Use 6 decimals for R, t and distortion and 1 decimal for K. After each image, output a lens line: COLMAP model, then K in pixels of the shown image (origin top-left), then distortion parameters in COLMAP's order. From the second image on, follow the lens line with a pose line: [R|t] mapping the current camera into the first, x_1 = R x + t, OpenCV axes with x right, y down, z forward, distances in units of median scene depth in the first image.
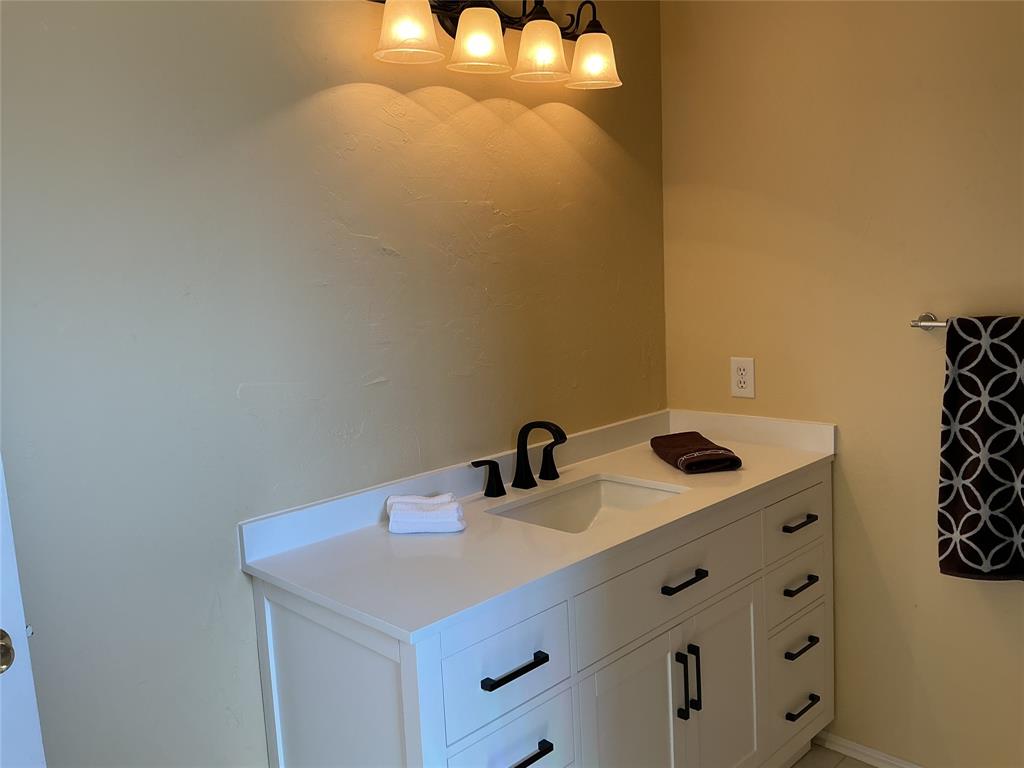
lens RADIAL K [[857.1, 0, 512.0], [0, 857.1, 381.8], [0, 0, 1]] dist [0.069845, -0.005877]
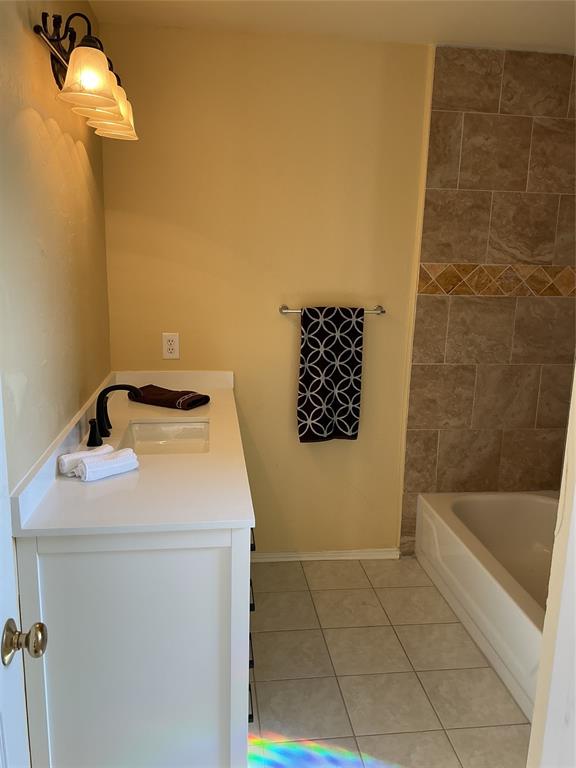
lens RADIAL K [[642.8, 0, 287.8], [0, 642.8, 385.3], [0, 0, 1]] dist [0.069845, -0.005877]
pose [[0.613299, -0.101074, 0.783358, -0.624632], [0.055551, 0.994842, 0.084869, -0.026469], [-0.787895, -0.008534, 0.615750, 0.168535]]
